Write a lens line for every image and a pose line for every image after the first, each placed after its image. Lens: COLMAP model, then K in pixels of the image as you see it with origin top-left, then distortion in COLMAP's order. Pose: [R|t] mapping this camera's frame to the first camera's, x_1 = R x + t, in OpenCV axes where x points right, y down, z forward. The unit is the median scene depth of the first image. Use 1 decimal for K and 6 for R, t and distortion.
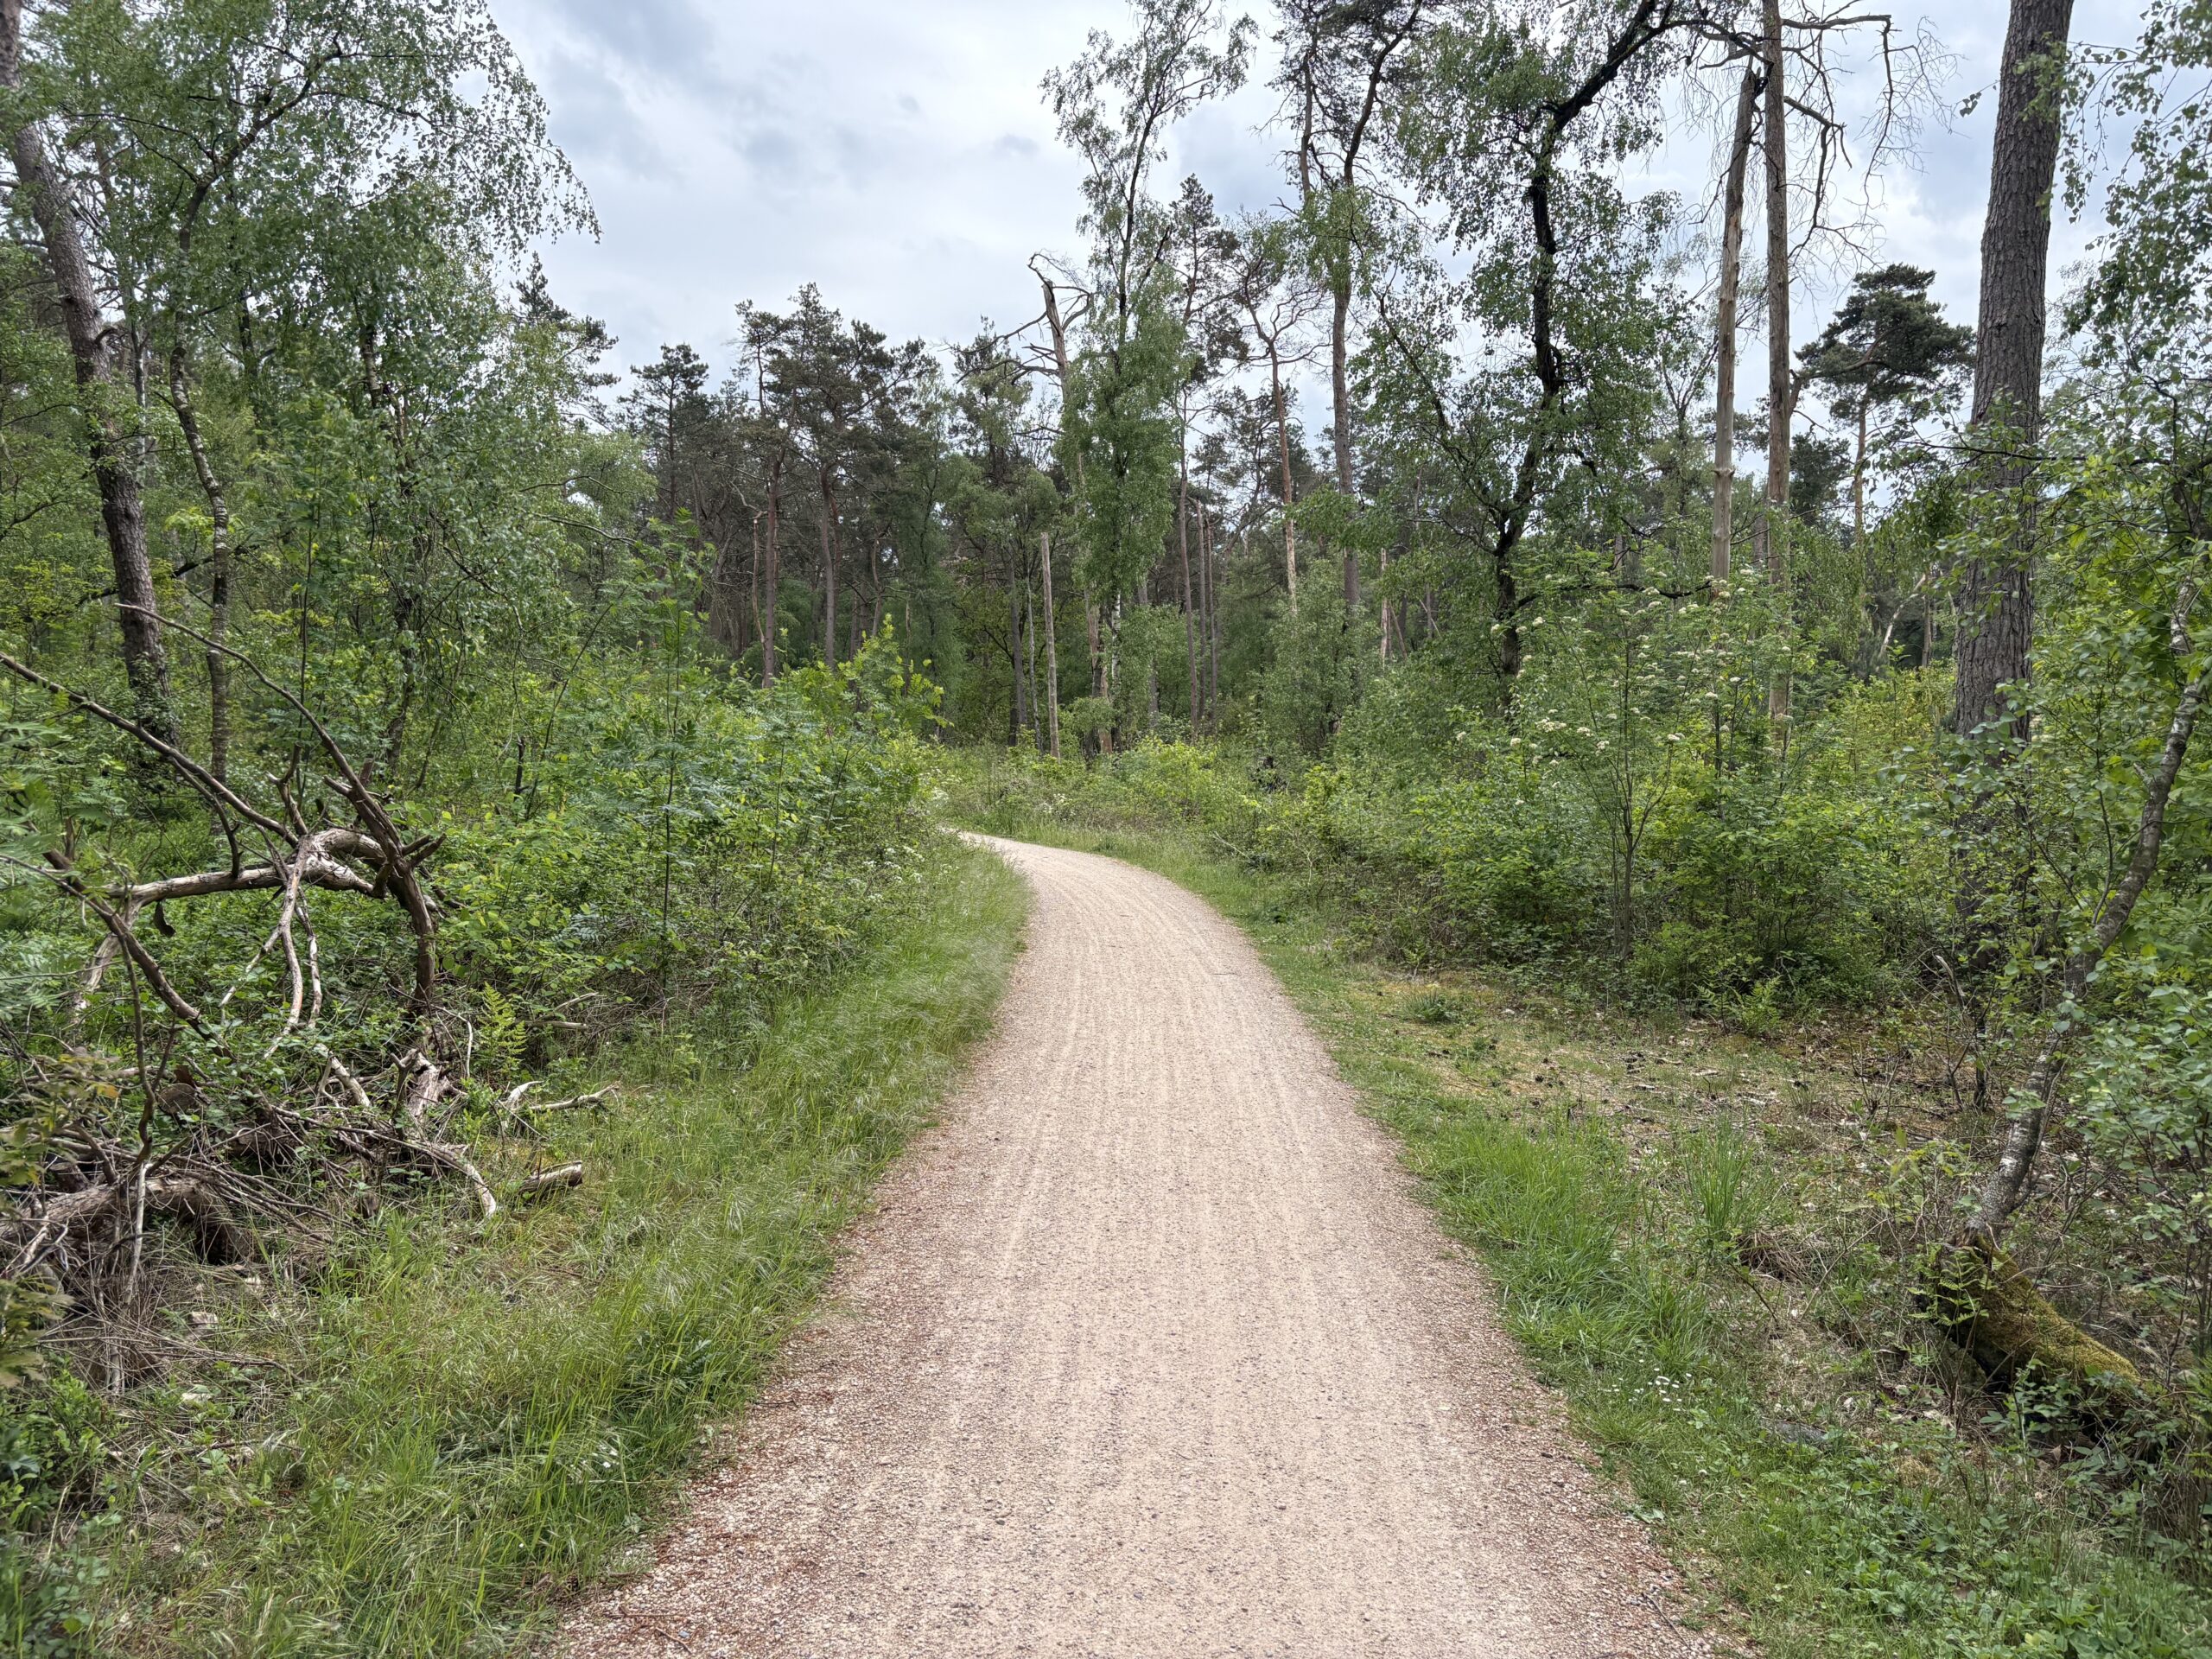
lens RADIAL K [[1693.5, 0, 1105.9], [0, 1693.5, 832.7], [0, 0, 1]] dist [-0.002834, -0.001596]
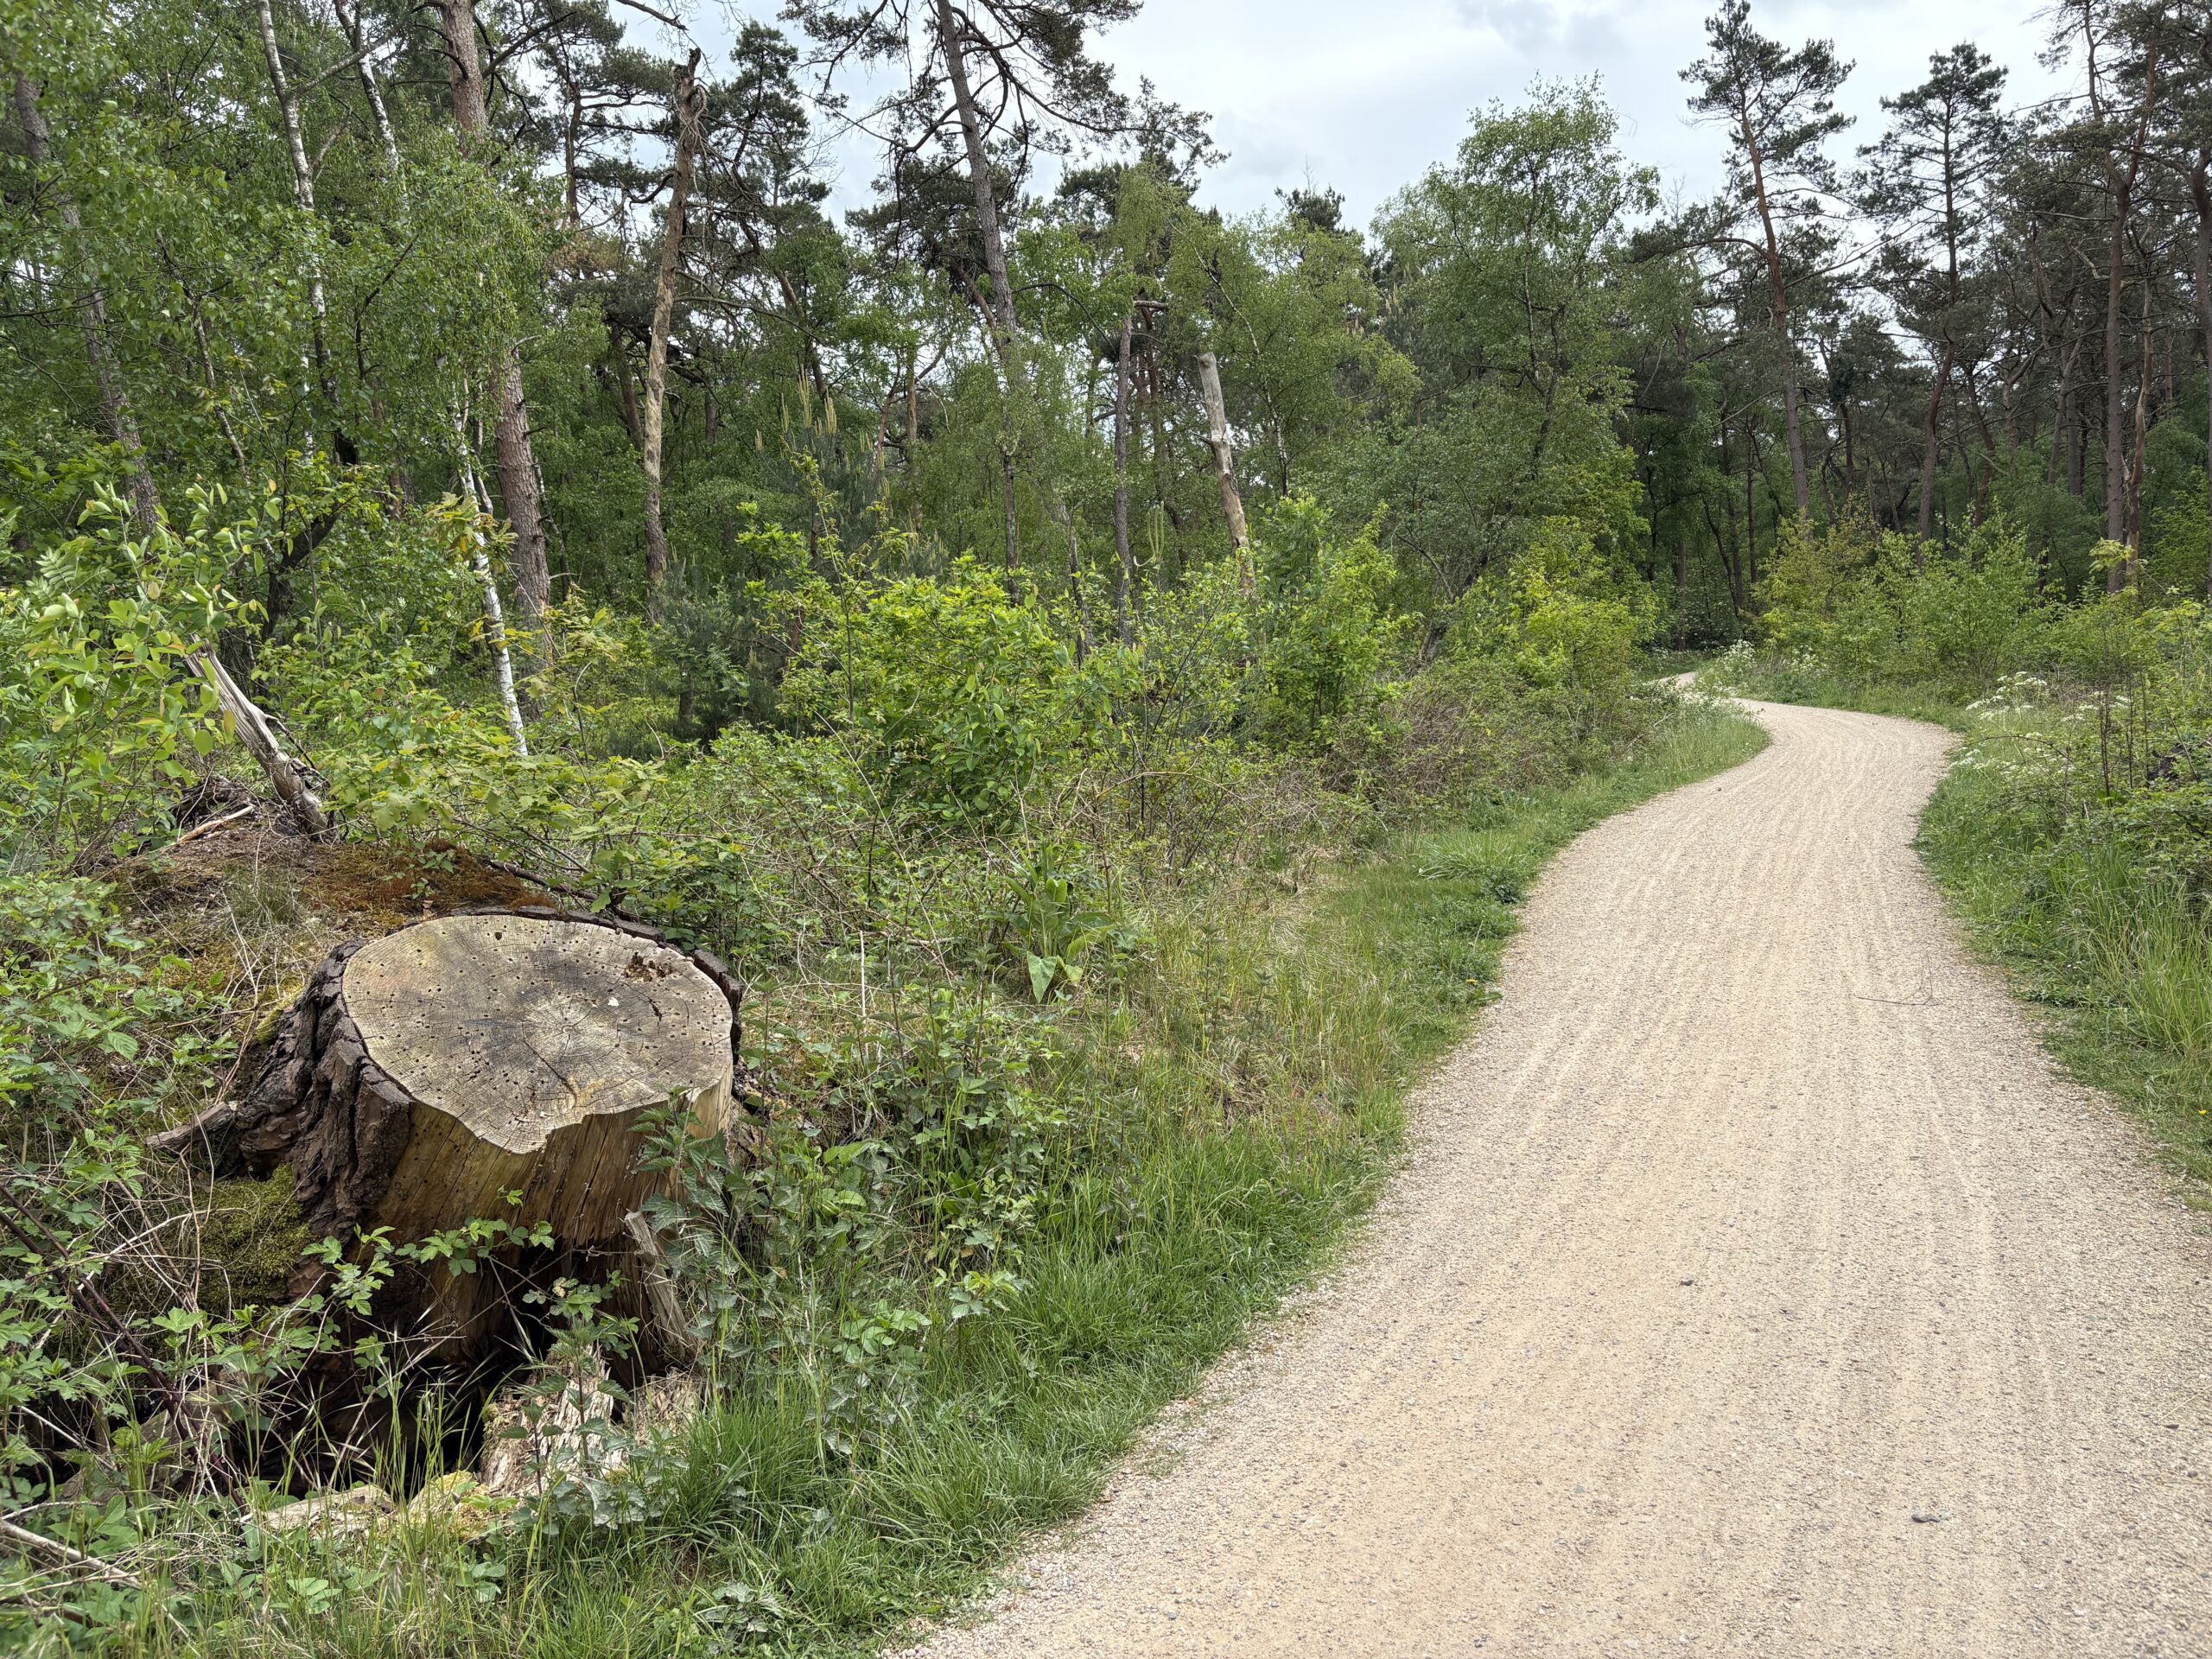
lens RADIAL K [[1693.5, 0, 1107.6], [0, 1693.5, 824.5], [0, 0, 1]] dist [-0.002834, -0.001596]
pose [[0.676251, 0.010927, -0.736590, 0.013494], [0.003012, 0.999841, 0.017598, 0.003137], [0.736665, -0.014119, 0.676111, 0.308233]]
